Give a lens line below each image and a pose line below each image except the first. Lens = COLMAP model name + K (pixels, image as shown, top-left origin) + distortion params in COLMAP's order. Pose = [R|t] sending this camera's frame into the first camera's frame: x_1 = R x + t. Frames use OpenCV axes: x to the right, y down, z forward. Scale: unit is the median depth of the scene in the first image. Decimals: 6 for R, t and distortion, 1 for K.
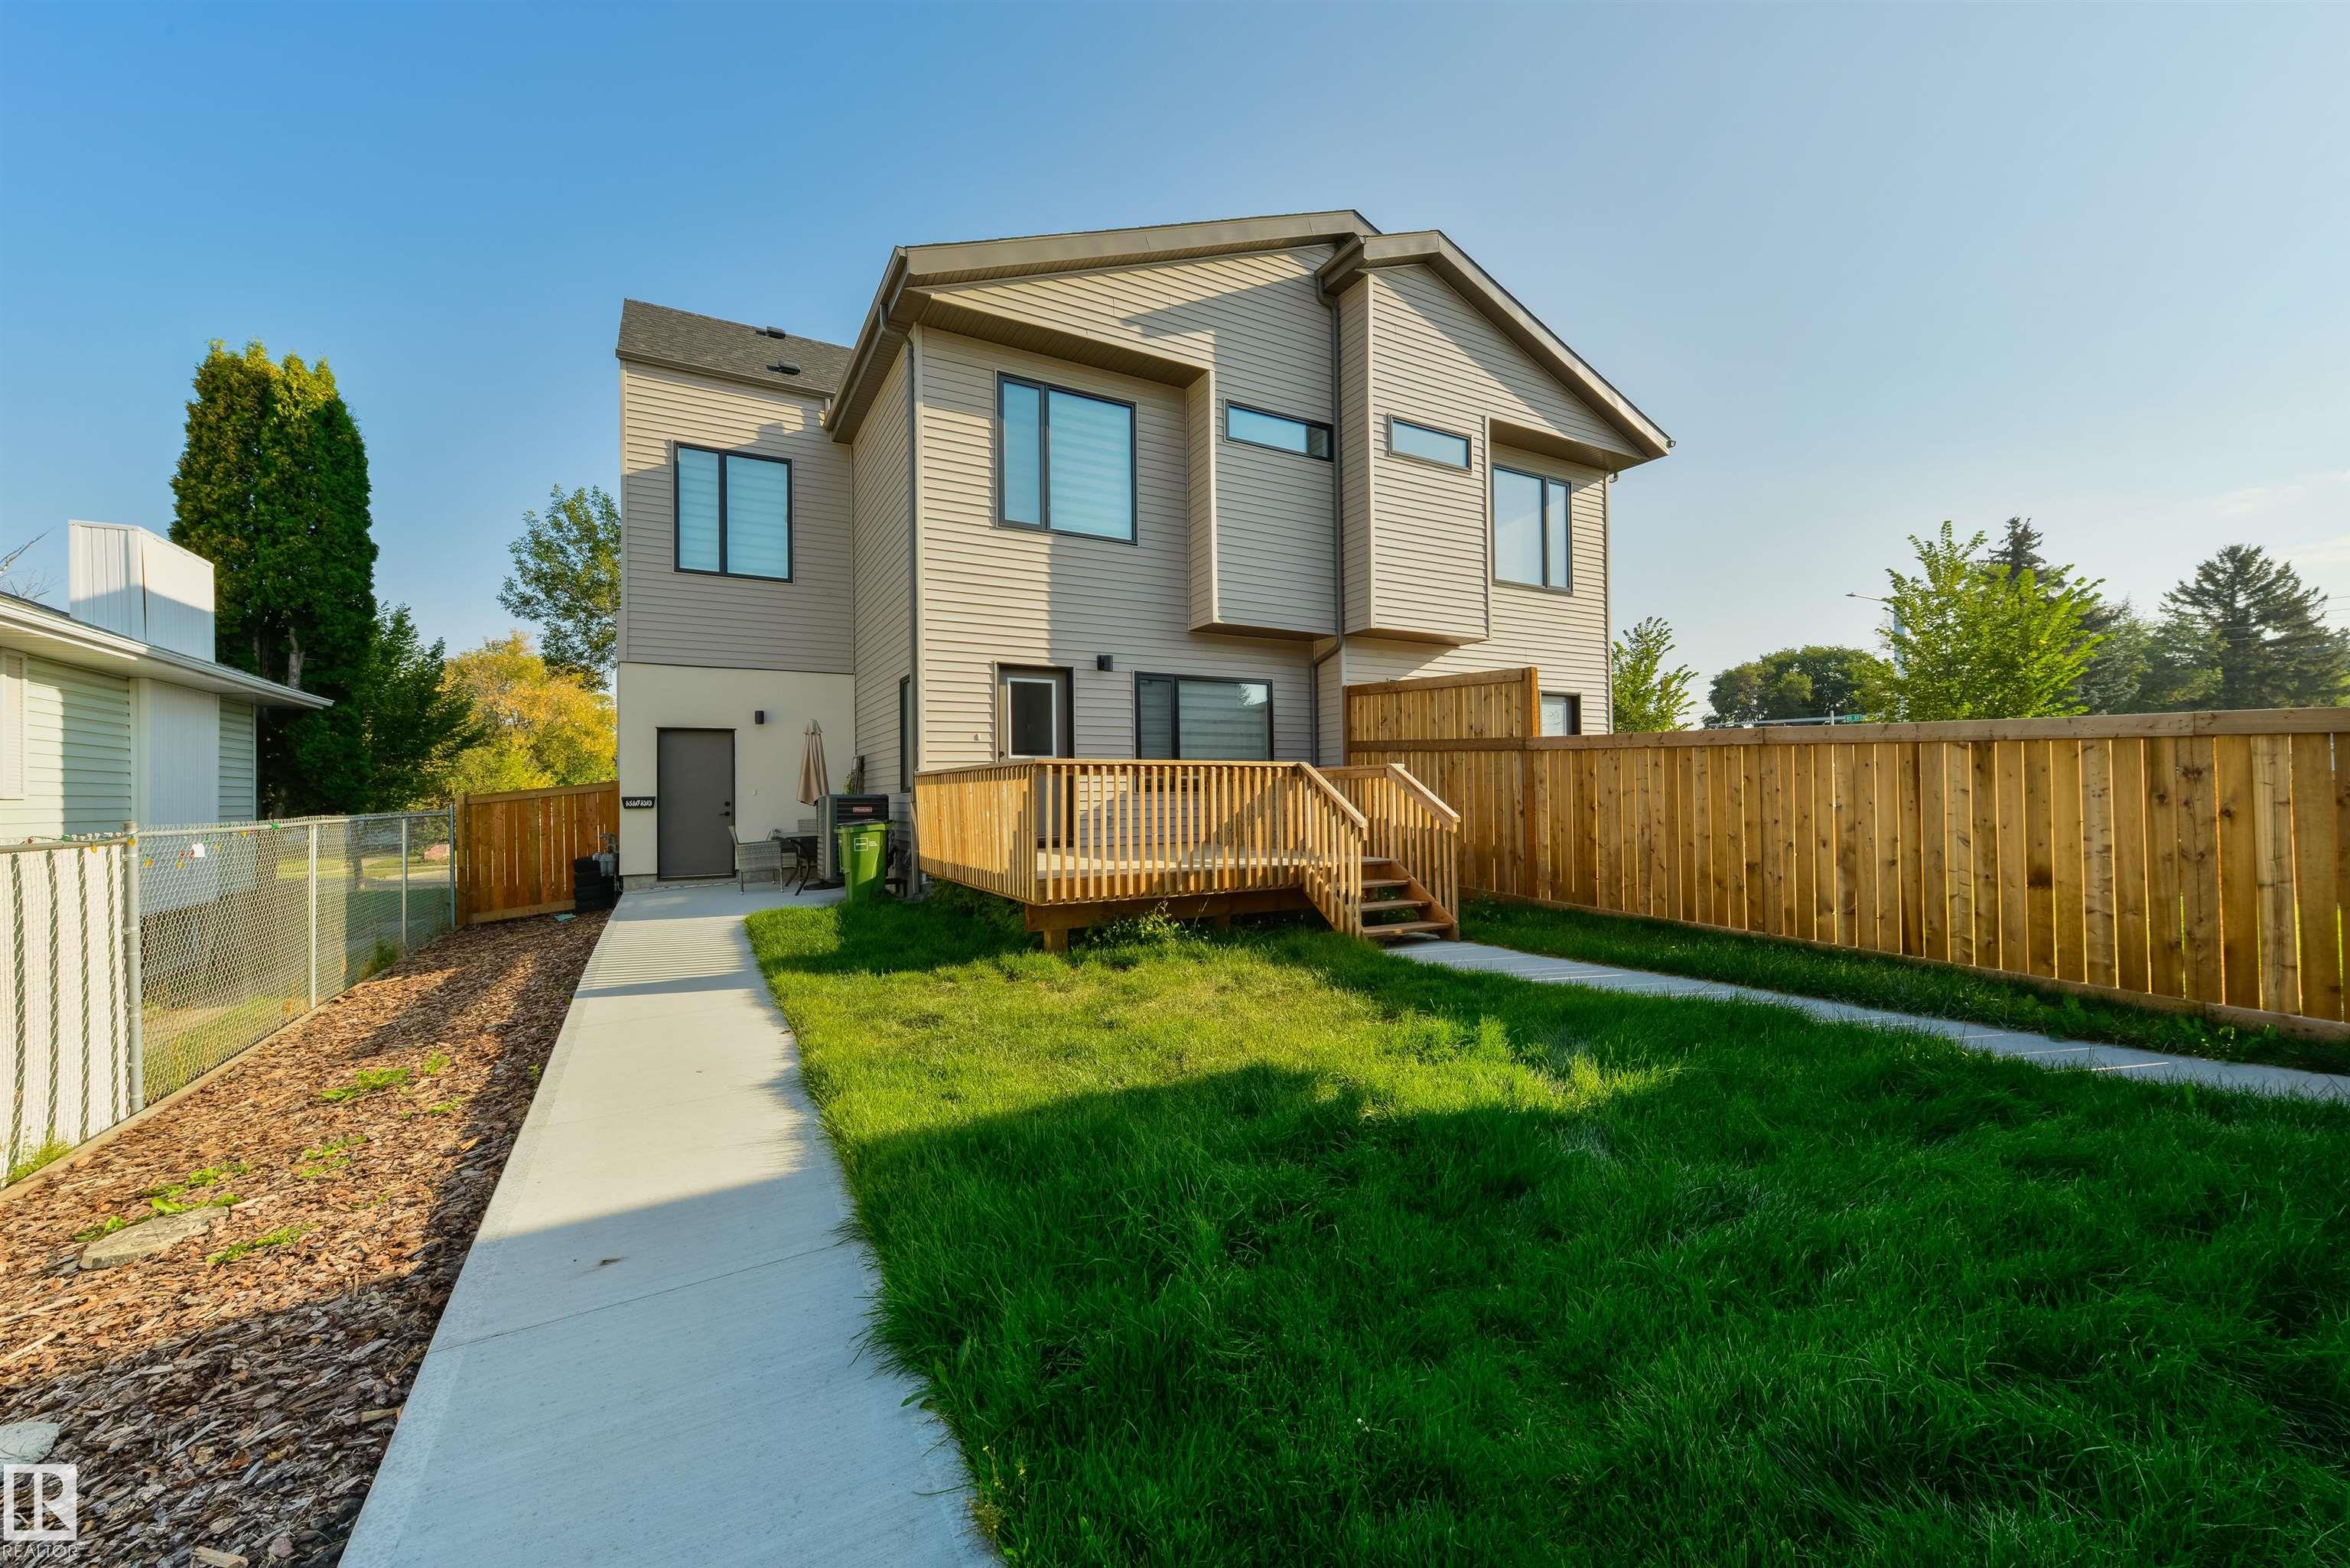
lens RADIAL K [[921.3, 0, 1186.4], [0, 921.3, 779.3], [0, 0, 1]] dist [0.006636, -0.004856]
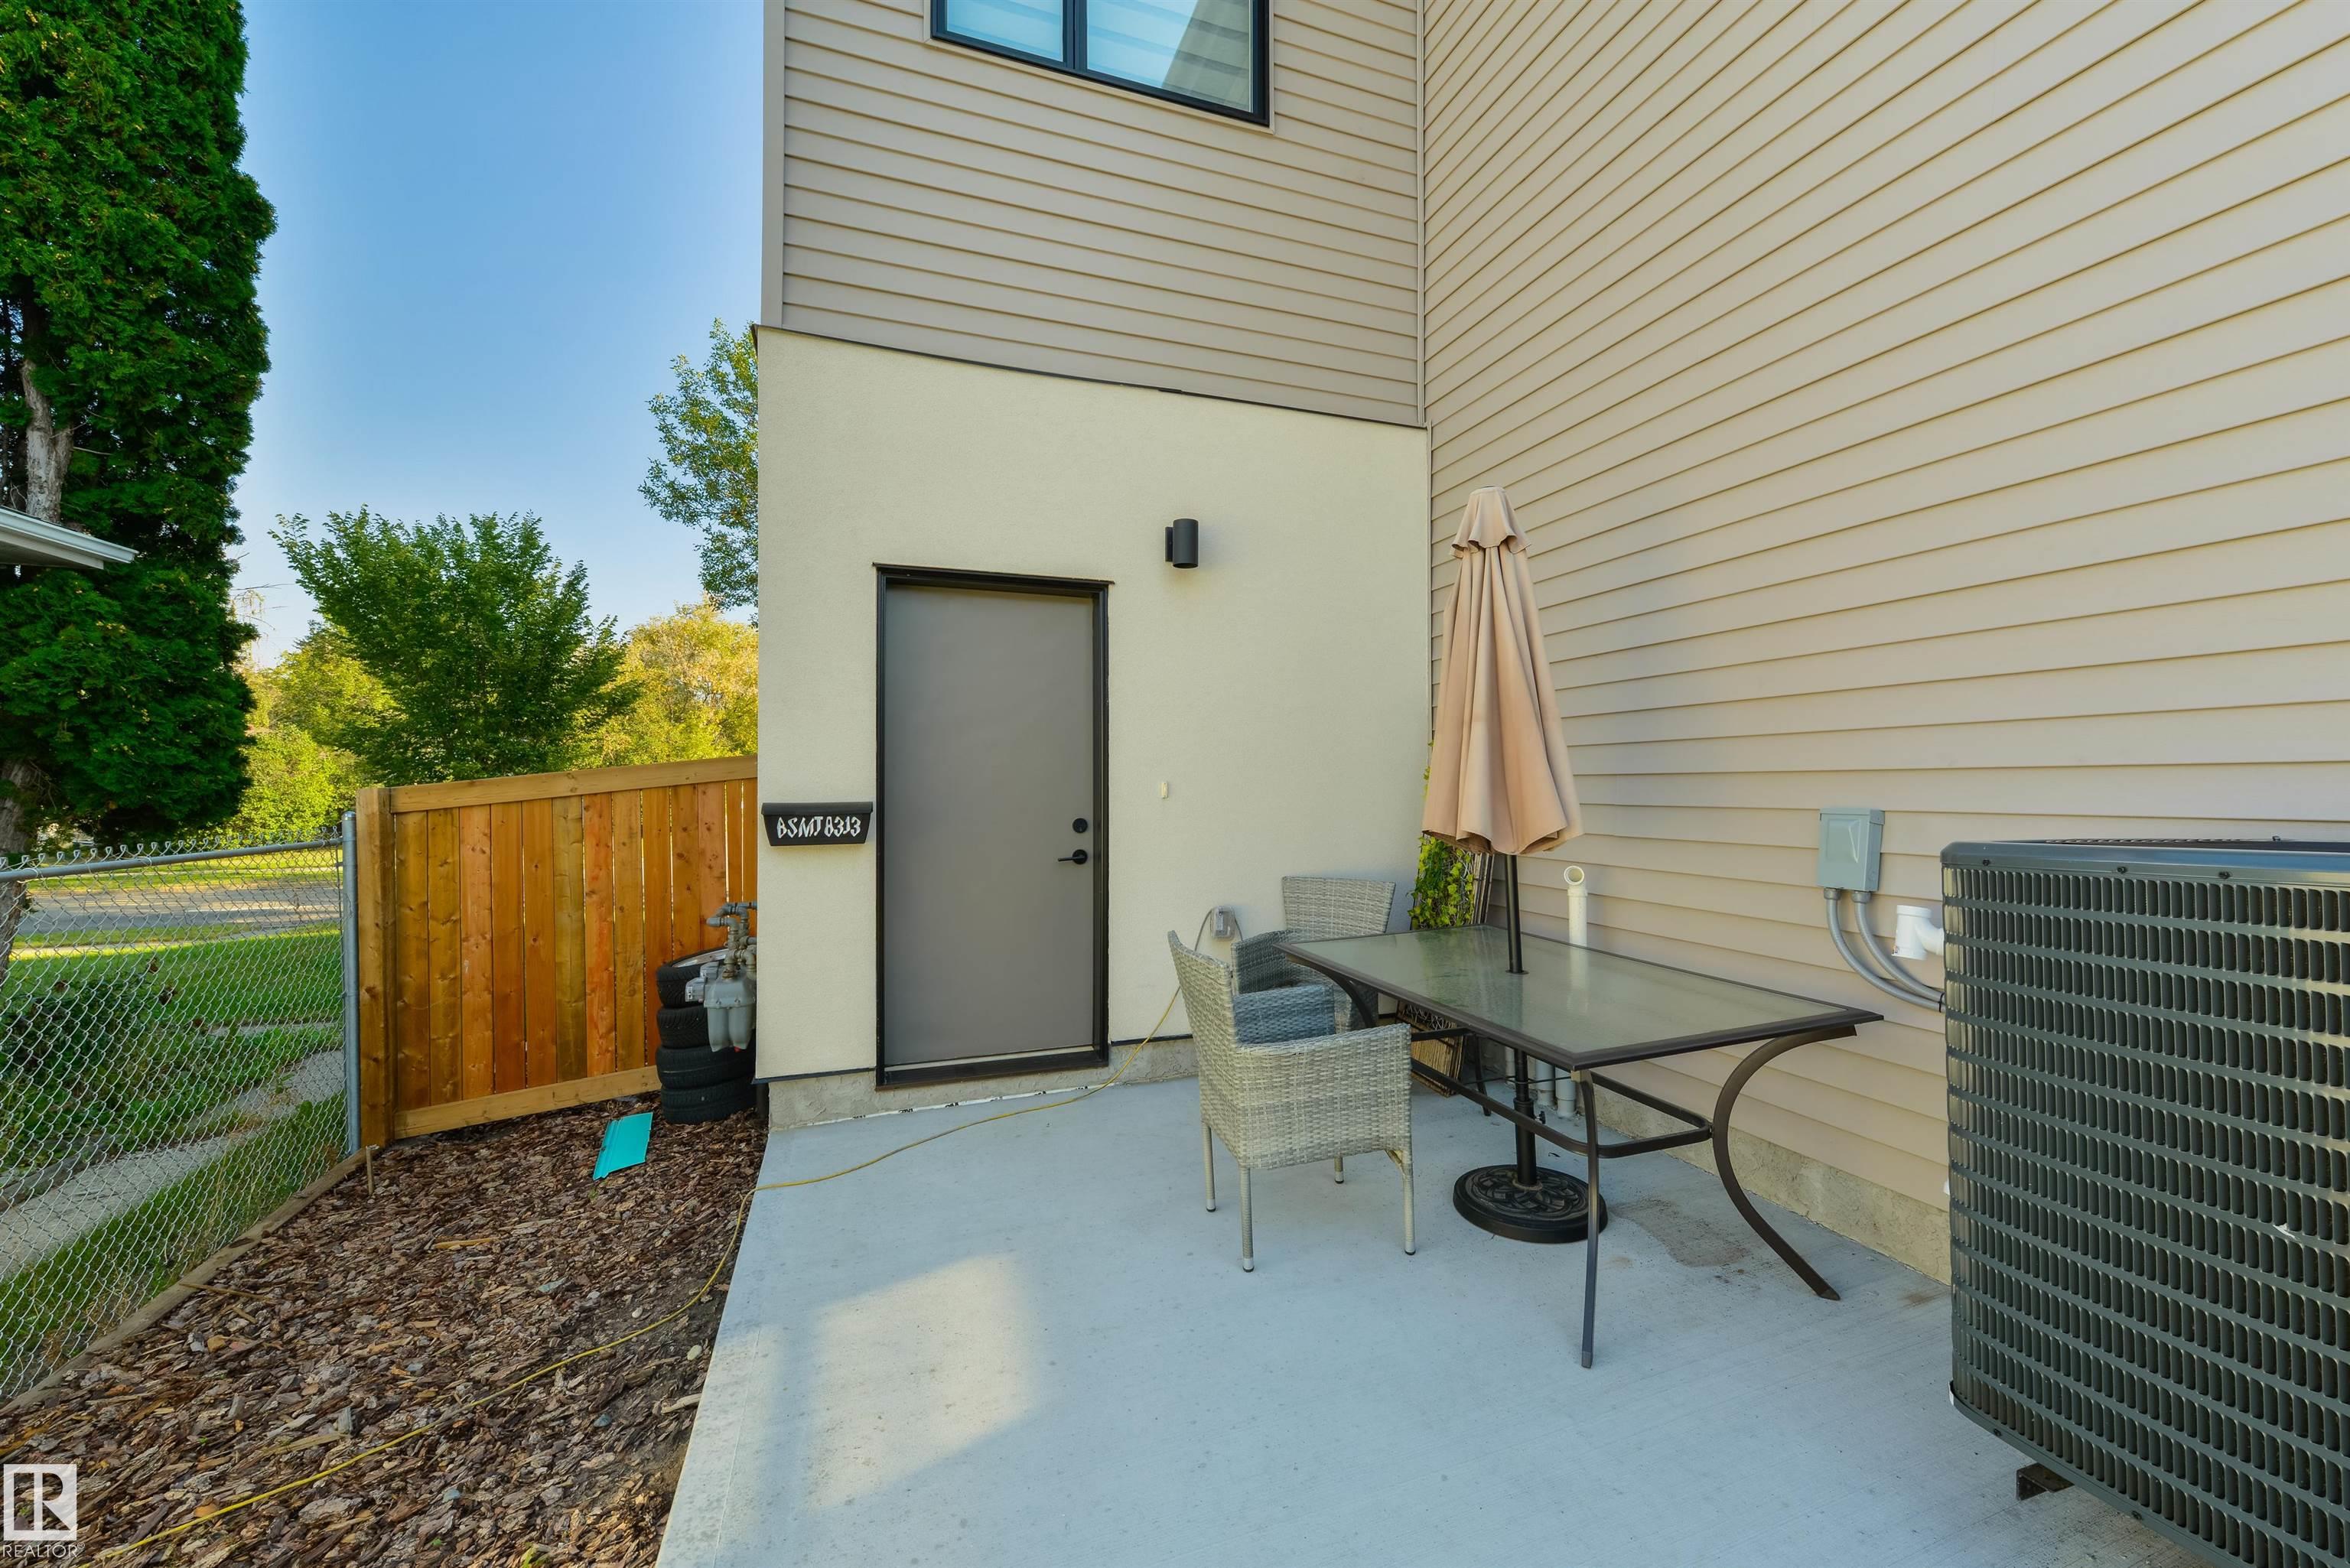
lens RADIAL K [[921.3, 0, 1186.4], [0, 921.3, 779.3], [0, 0, 1]] dist [0.006636, -0.004856]
pose [[0.985416, 0.009226, -0.169913, -0.401026], [-0.006582, 0.999848, 0.016117, 0.006068], [0.170036, -0.014764, 0.985327, 0.683910]]
